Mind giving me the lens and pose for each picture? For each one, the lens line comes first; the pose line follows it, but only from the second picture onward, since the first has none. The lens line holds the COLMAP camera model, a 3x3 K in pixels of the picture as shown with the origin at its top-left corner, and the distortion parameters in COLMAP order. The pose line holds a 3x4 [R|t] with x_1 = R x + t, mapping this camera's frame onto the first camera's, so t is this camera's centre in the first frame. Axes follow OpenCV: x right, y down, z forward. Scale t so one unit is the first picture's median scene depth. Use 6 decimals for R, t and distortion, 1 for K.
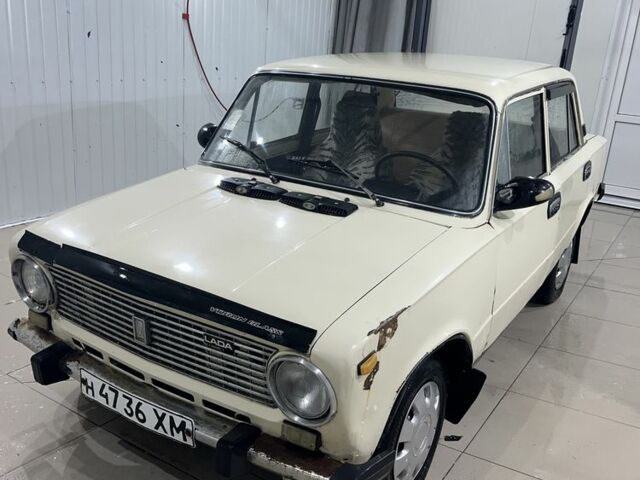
lens RADIAL K [[650.8, 0, 318.7], [0, 650.8, 243.2], [0, 0, 1]] dist [0.040506, 0.000000]
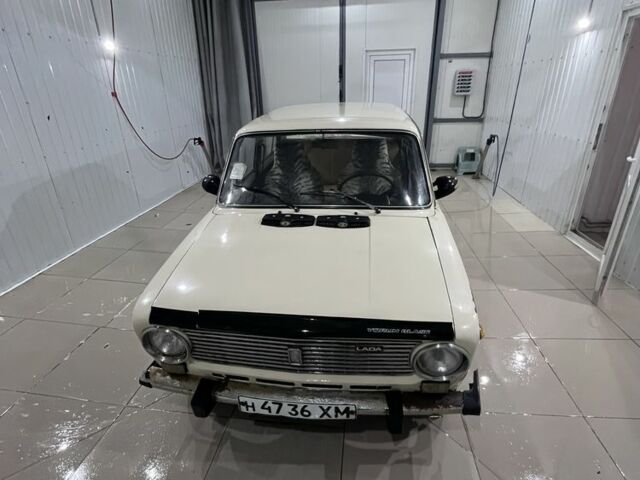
lens RADIAL K [[344.2, 0, 321.2], [0, 344.2, 233.3], [0, 0, 1]] dist [-0.001448, 0.001064]
pose [[0.892468, -0.256378, 0.371175, -0.366446], [0.215413, 0.965136, 0.148691, -0.171788], [-0.396356, -0.052747, 0.916581, 0.316972]]
